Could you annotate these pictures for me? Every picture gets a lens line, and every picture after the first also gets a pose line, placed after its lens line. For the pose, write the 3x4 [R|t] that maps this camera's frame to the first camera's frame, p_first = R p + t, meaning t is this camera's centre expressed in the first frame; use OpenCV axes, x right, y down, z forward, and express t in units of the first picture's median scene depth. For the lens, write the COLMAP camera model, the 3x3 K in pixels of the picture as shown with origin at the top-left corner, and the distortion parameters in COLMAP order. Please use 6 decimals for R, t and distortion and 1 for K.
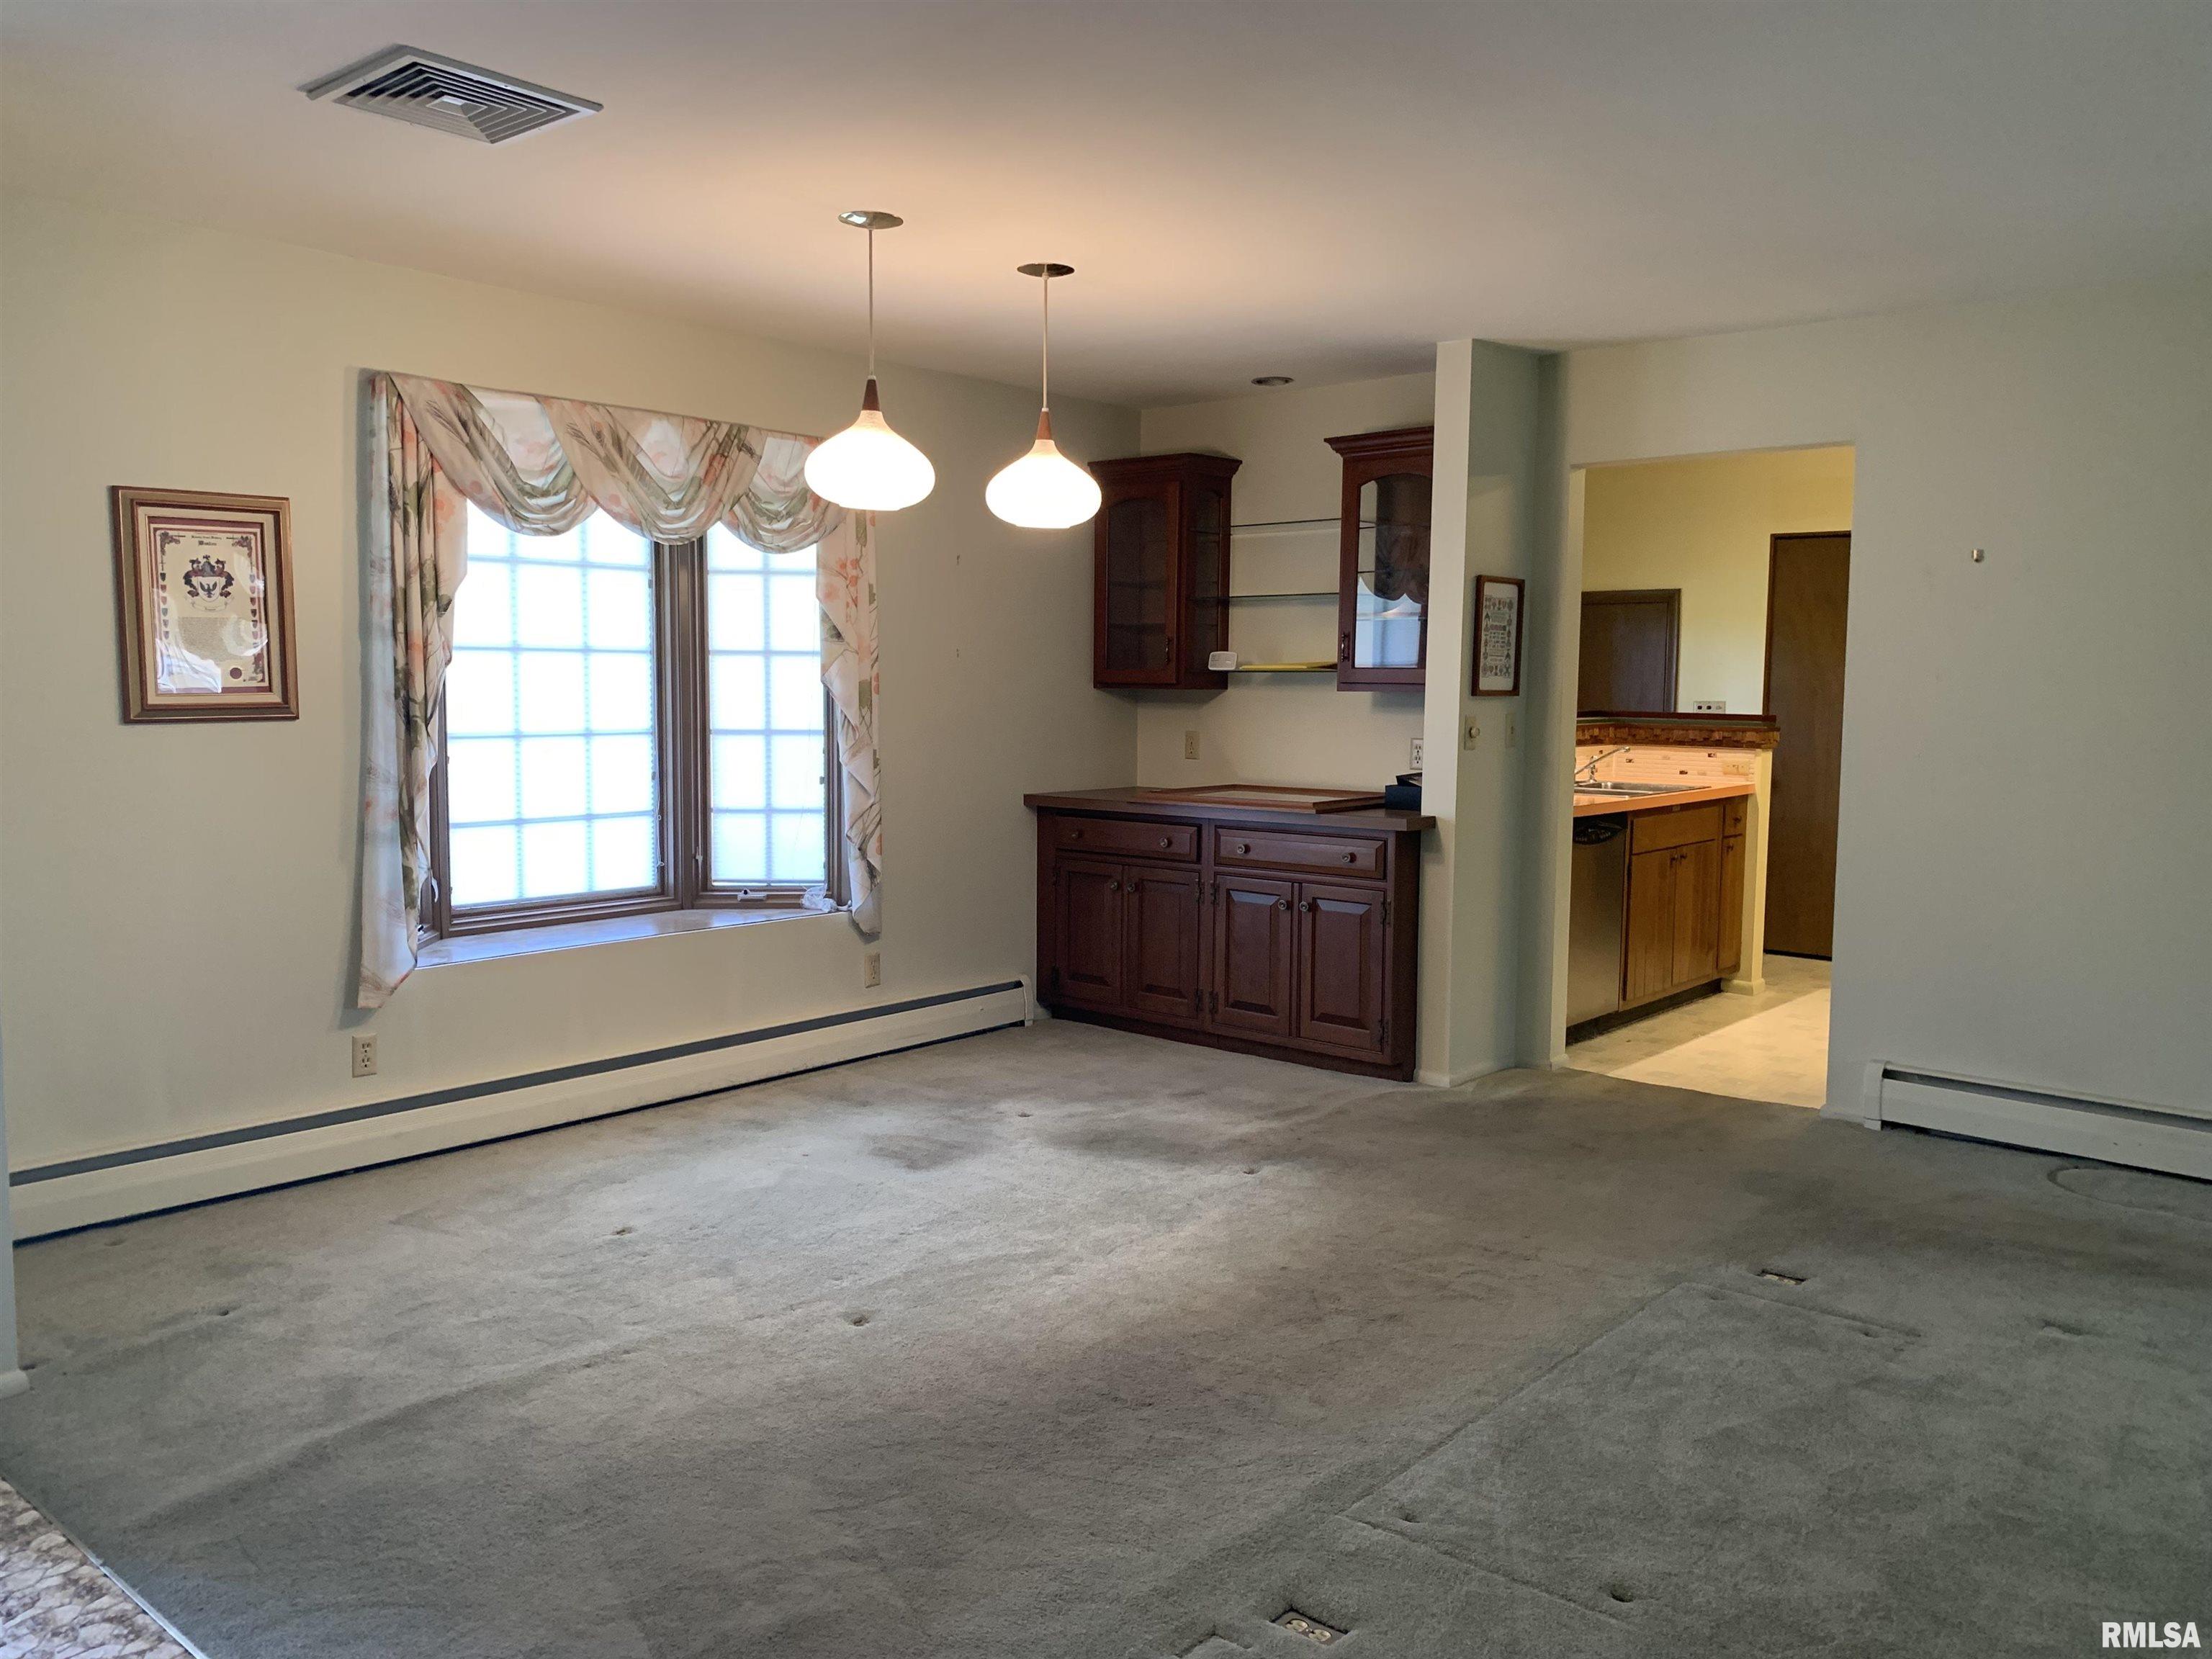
lens RADIAL K [[1692.7, 0, 1087.0], [0, 1692.7, 824.2], [0, 0, 1]] dist [0.004277, 0.002156]
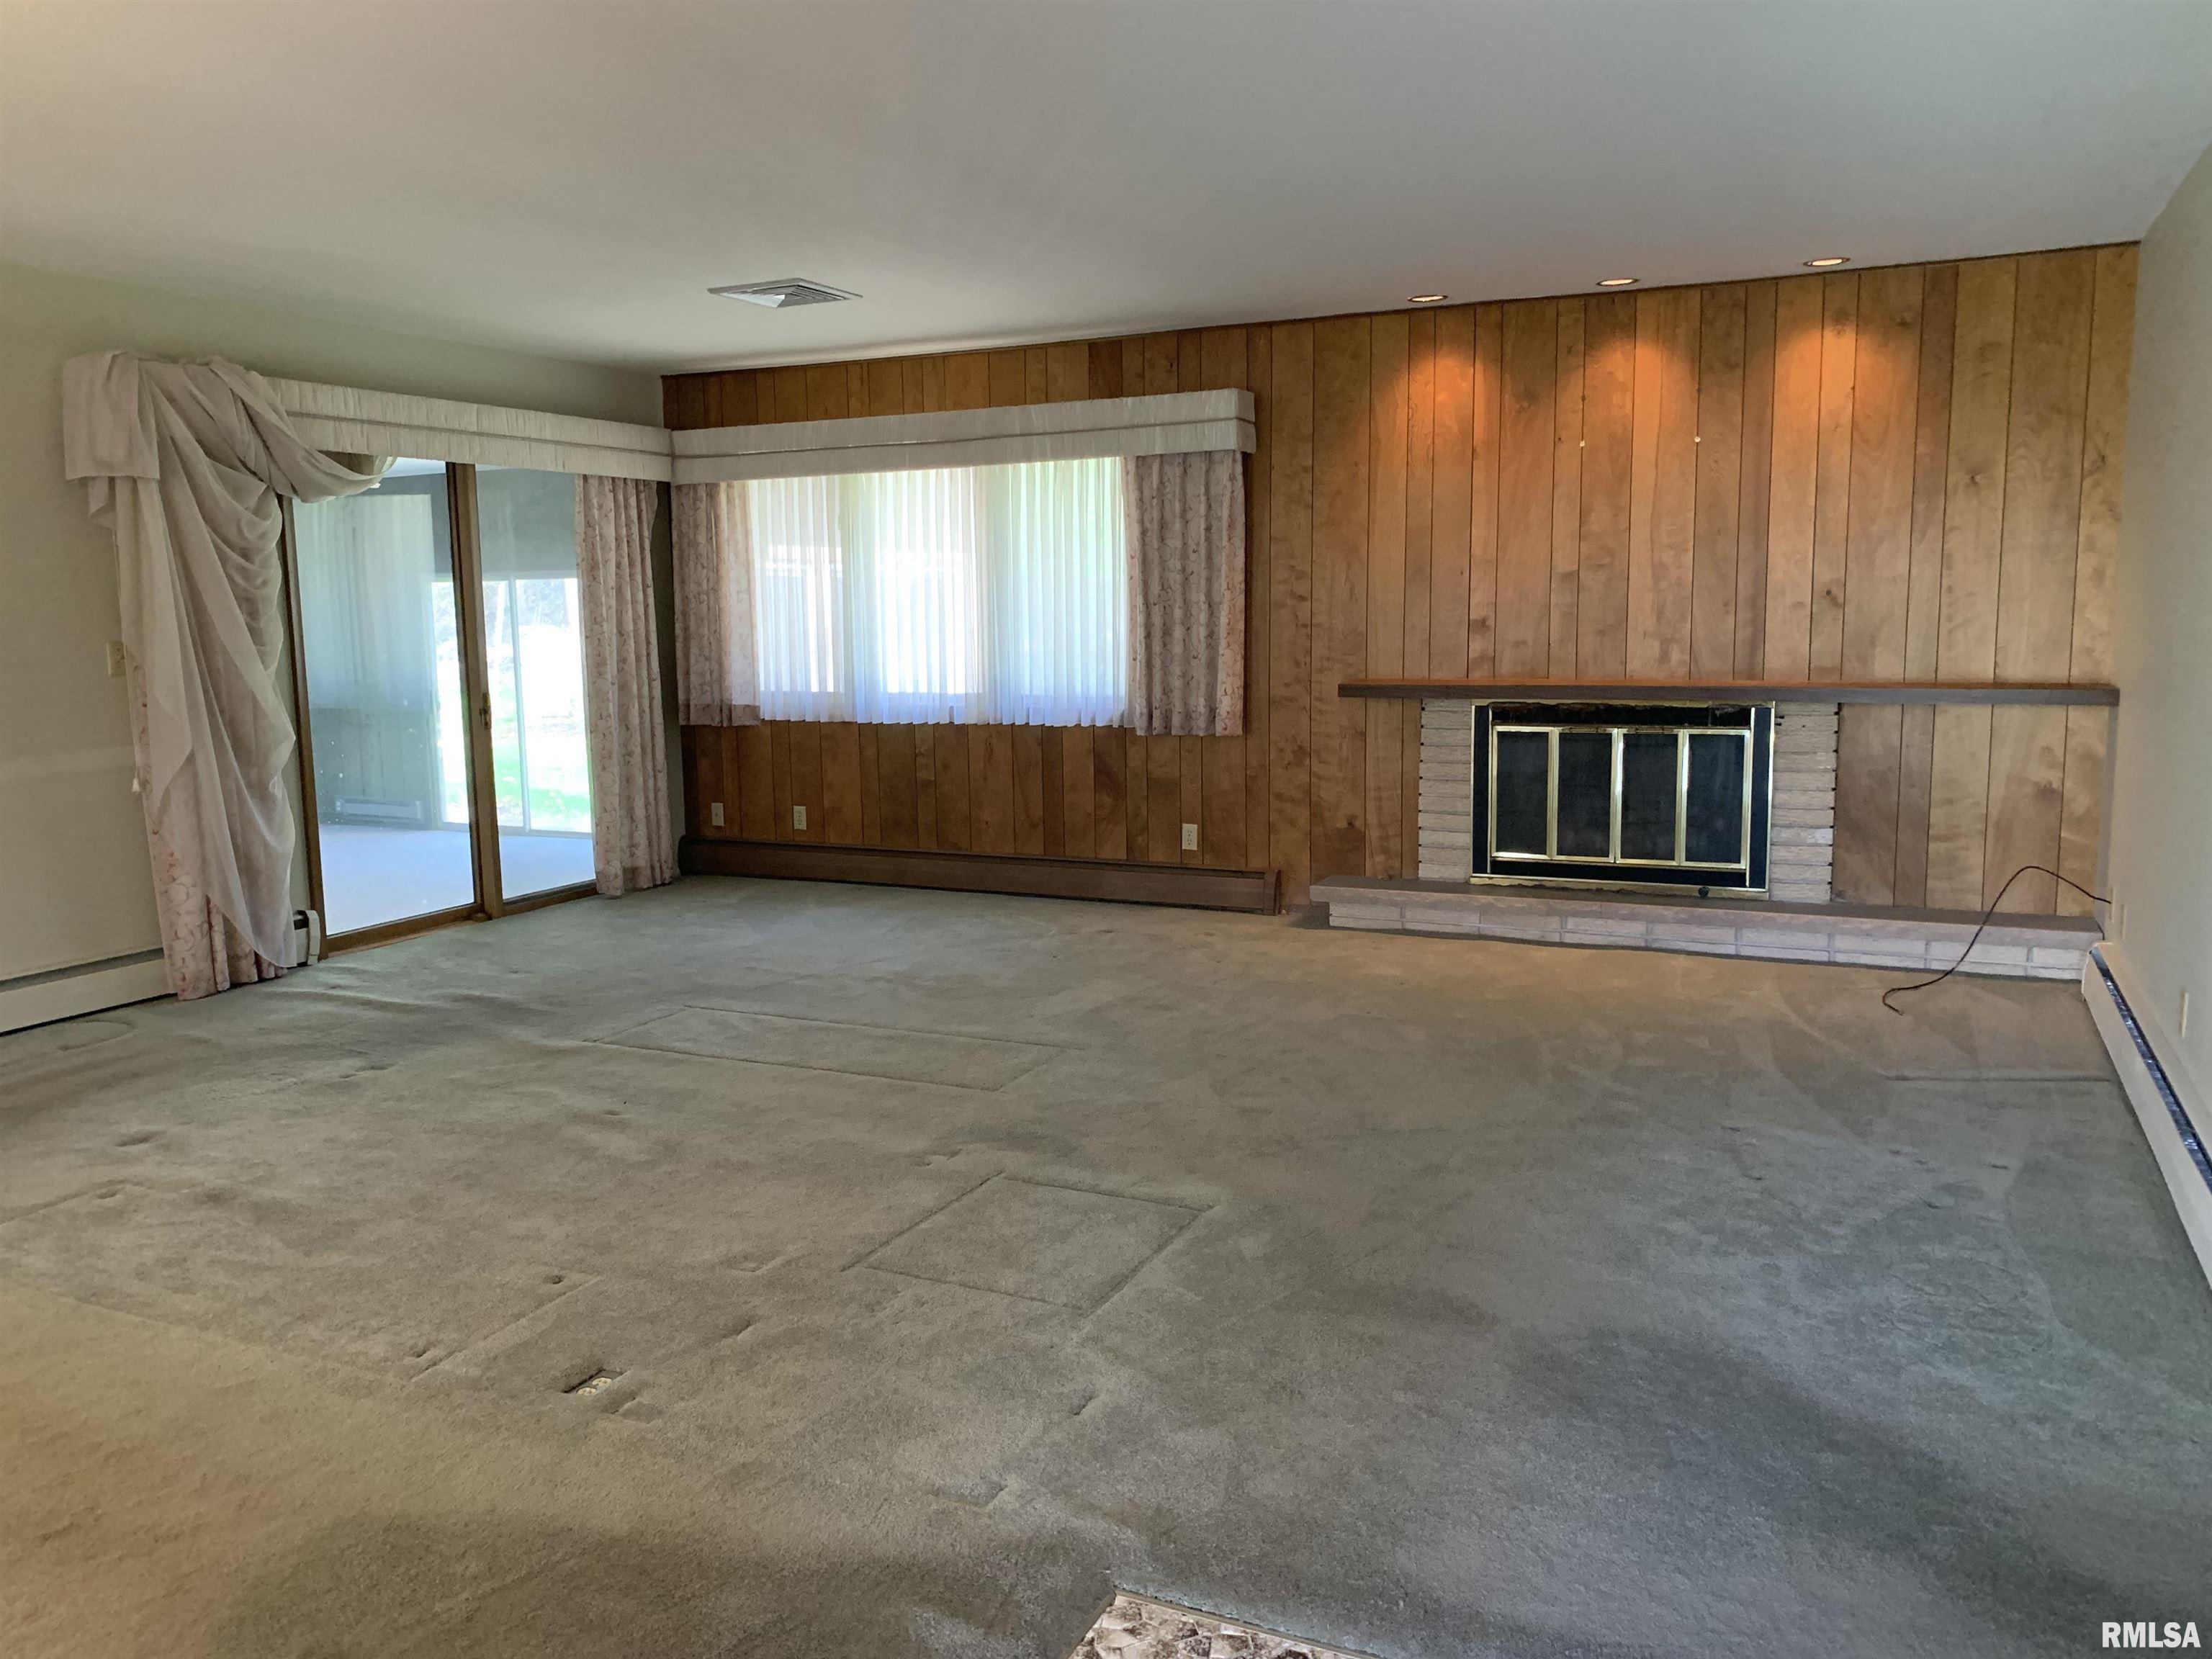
lens RADIAL K [[1692.7, 0, 1087.0], [0, 1692.7, 824.2], [0, 0, 1]] dist [0.004277, 0.002156]
pose [[-0.263456, -0.143055, 0.954005, -0.863346], [0.095263, 0.980251, 0.173298, -0.086296], [-0.959956, 0.136538, -0.244626, 0.707990]]
